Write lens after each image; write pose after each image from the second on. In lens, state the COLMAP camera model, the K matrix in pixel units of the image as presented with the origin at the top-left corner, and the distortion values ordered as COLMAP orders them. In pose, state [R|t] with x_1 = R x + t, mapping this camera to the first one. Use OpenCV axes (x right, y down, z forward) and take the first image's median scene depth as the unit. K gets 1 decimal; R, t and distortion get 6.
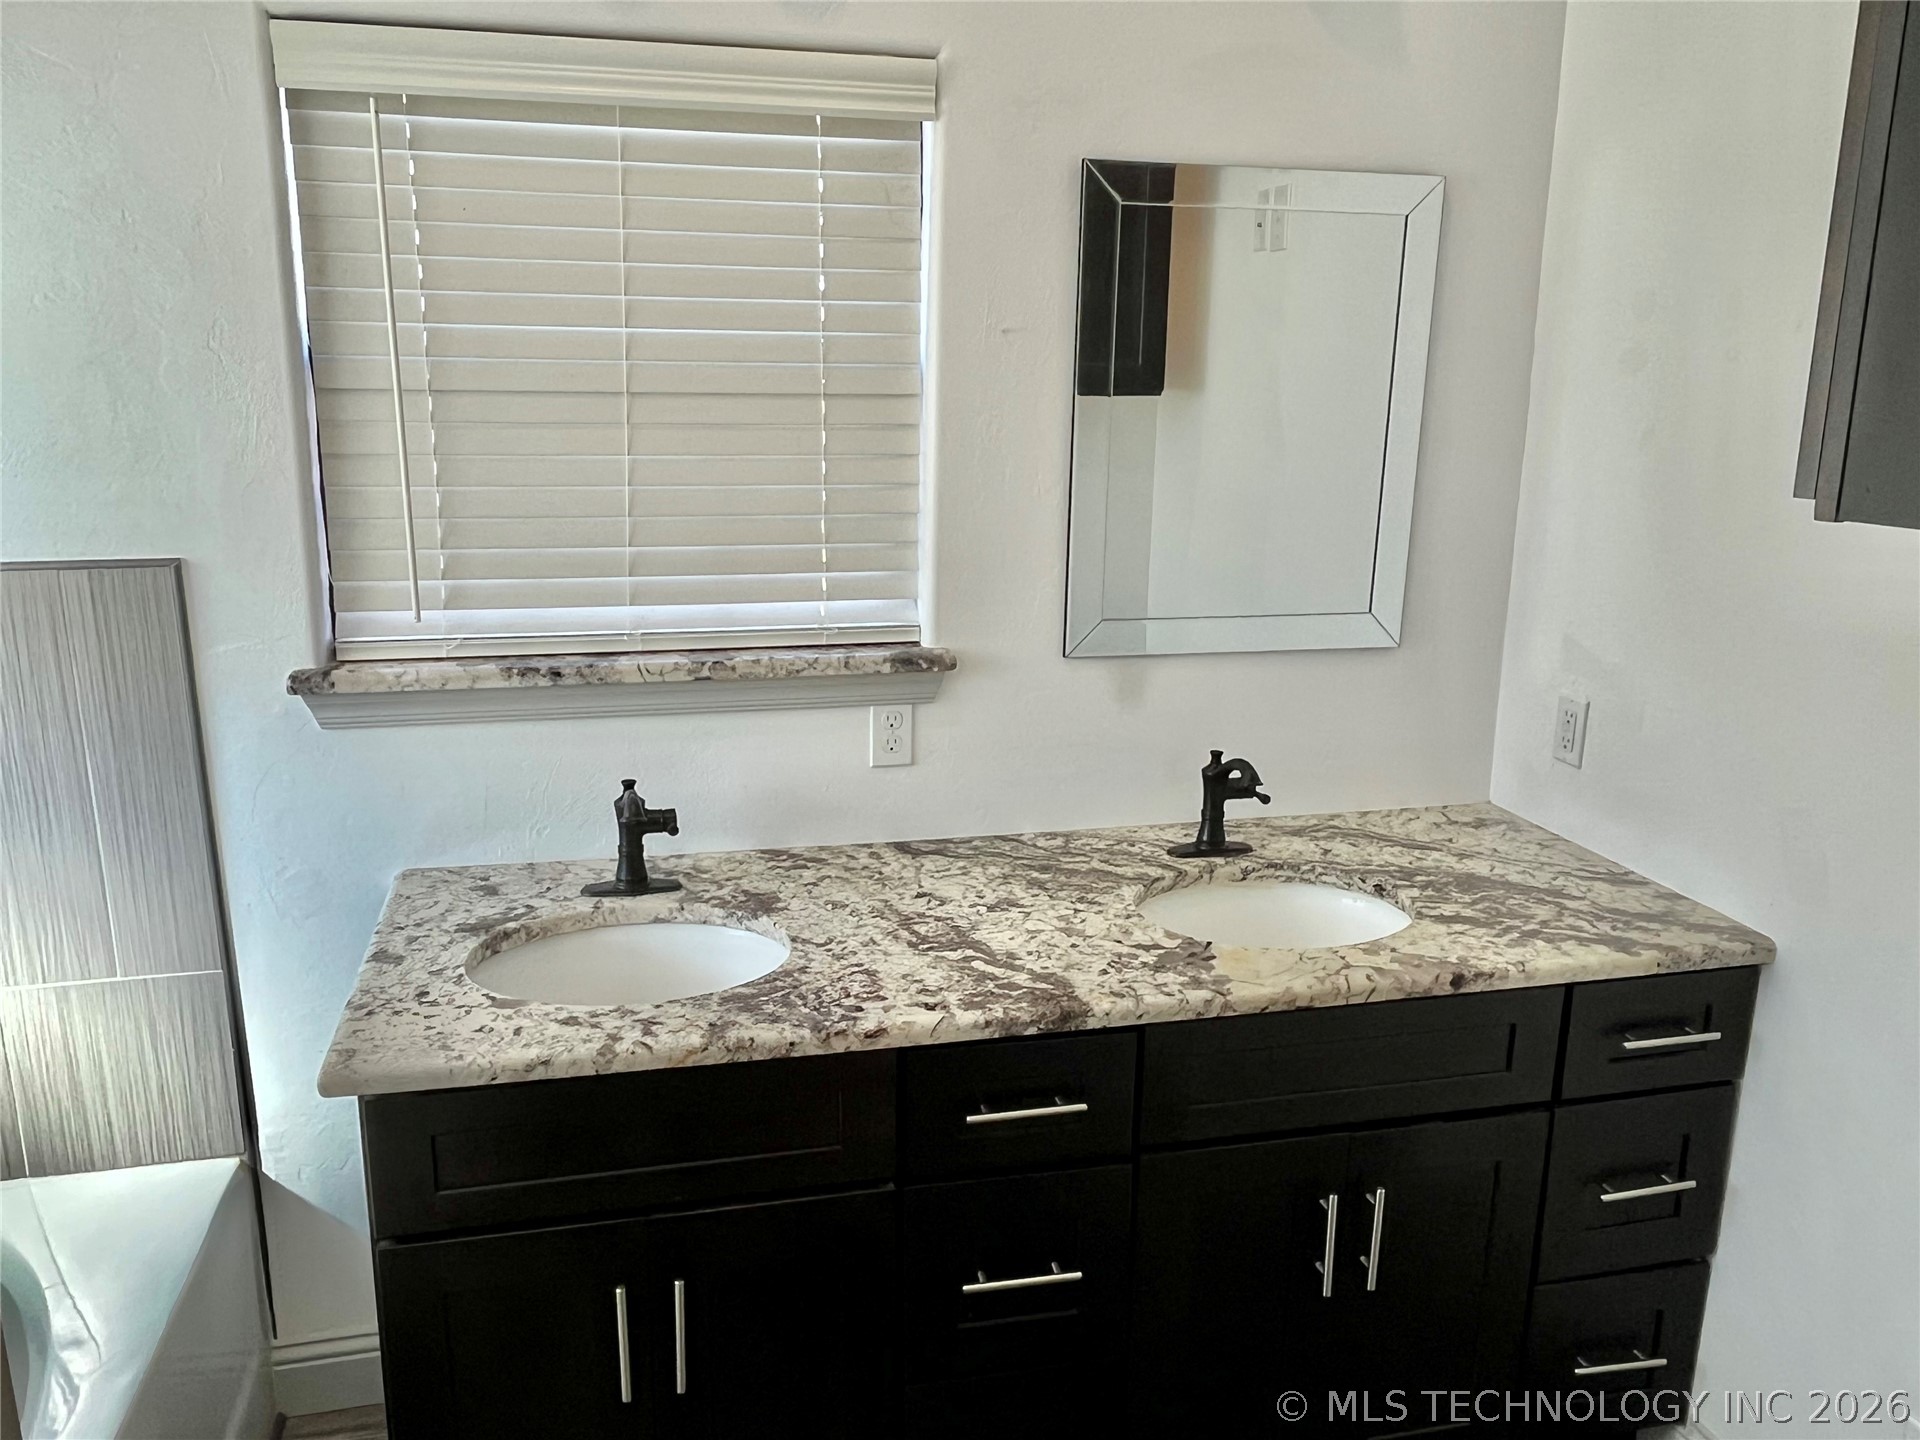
lens RADIAL K [[1428.5, 0, 942.4], [0, 1428.5, 727.4], [0, 0, 1]] dist [0.001928, -0.006841]
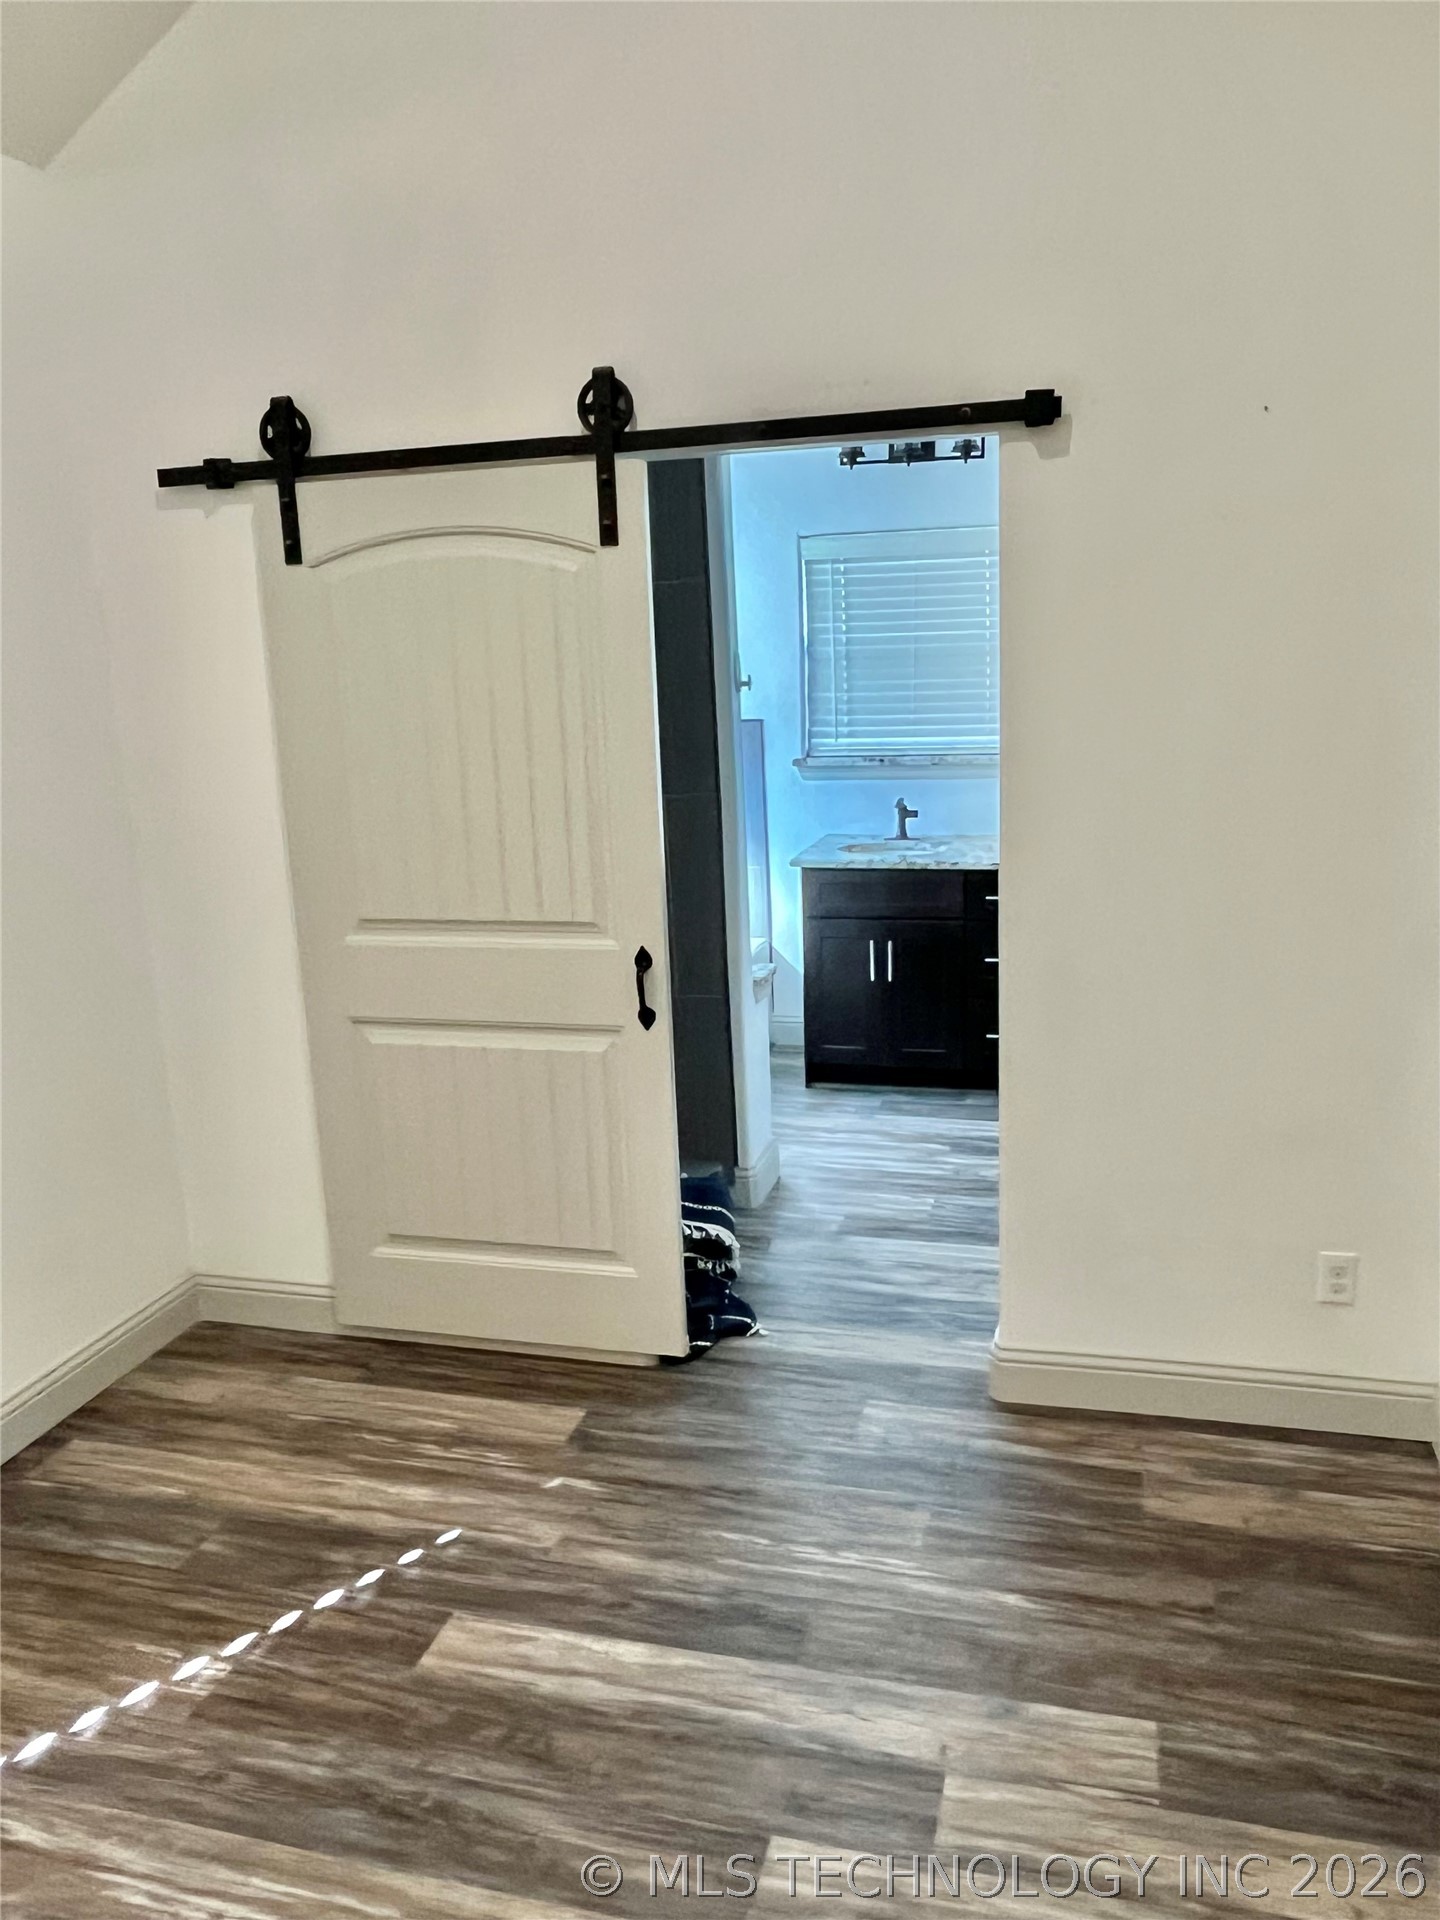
lens RADIAL K [[1428.5, 0, 720.0], [0, 1428.5, 960.0], [0, 0, 1]] dist [0.001928, -0.006841]
pose [[0.876398, 0.061980, -0.477582, 0.853568], [-0.067399, 0.997709, 0.005799, 0.377740], [0.476848, 0.027106, 0.878568, -1.664474]]
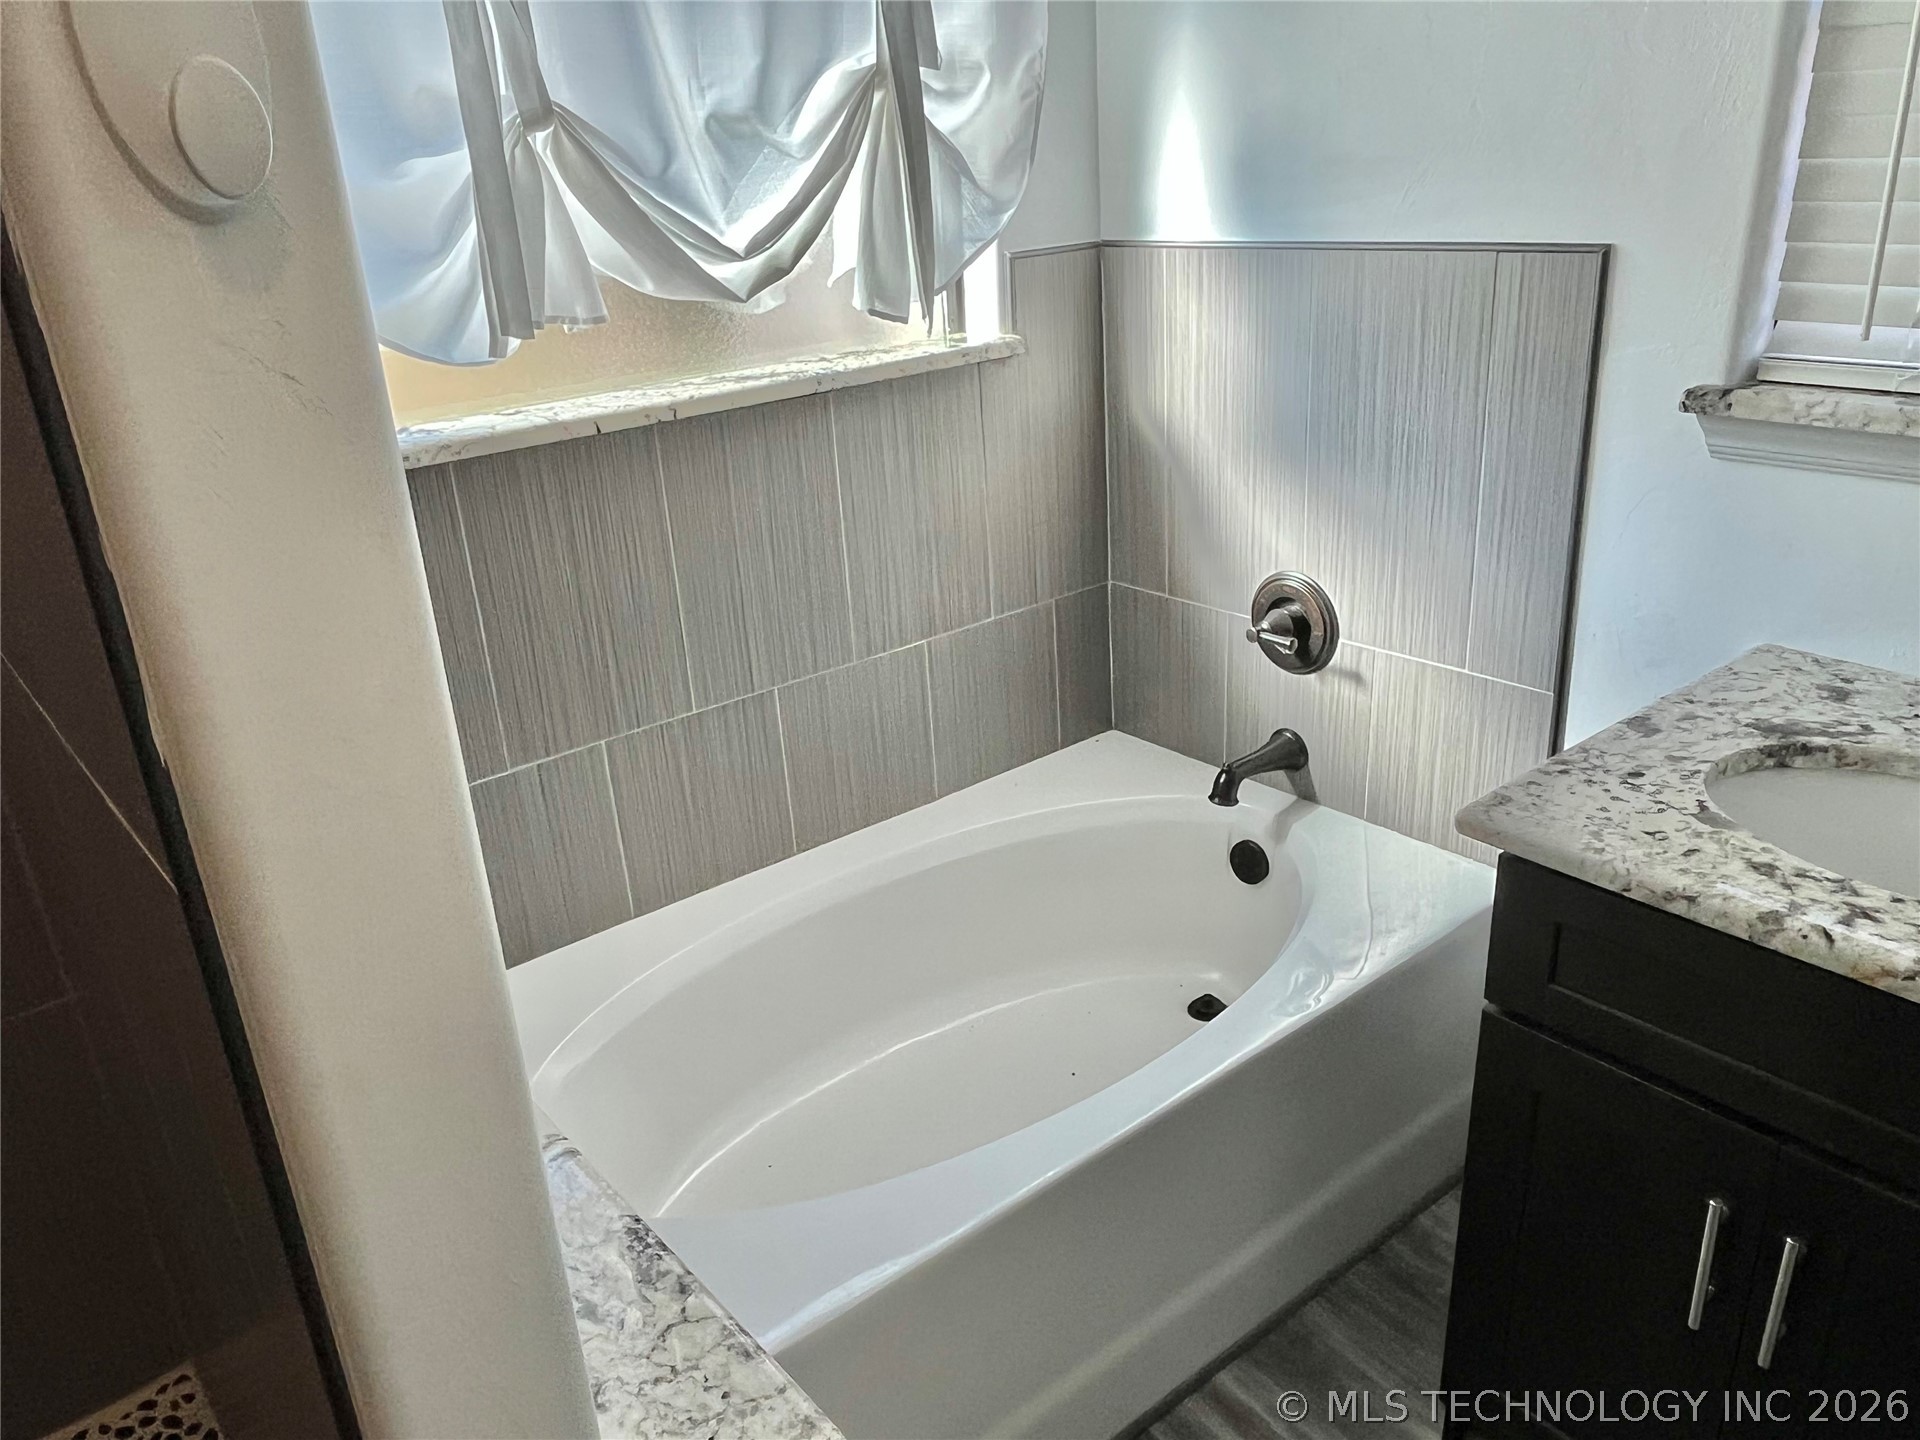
lens RADIAL K [[1428.5, 0, 942.4], [0, 1428.5, 727.4], [0, 0, 1]] dist [0.001928, -0.006841]
pose [[0.430631, 0.312655, -0.846643, 0.155268], [-0.153348, 0.949786, 0.272747, -0.008882], [0.889405, 0.012377, 0.456952, 0.212338]]
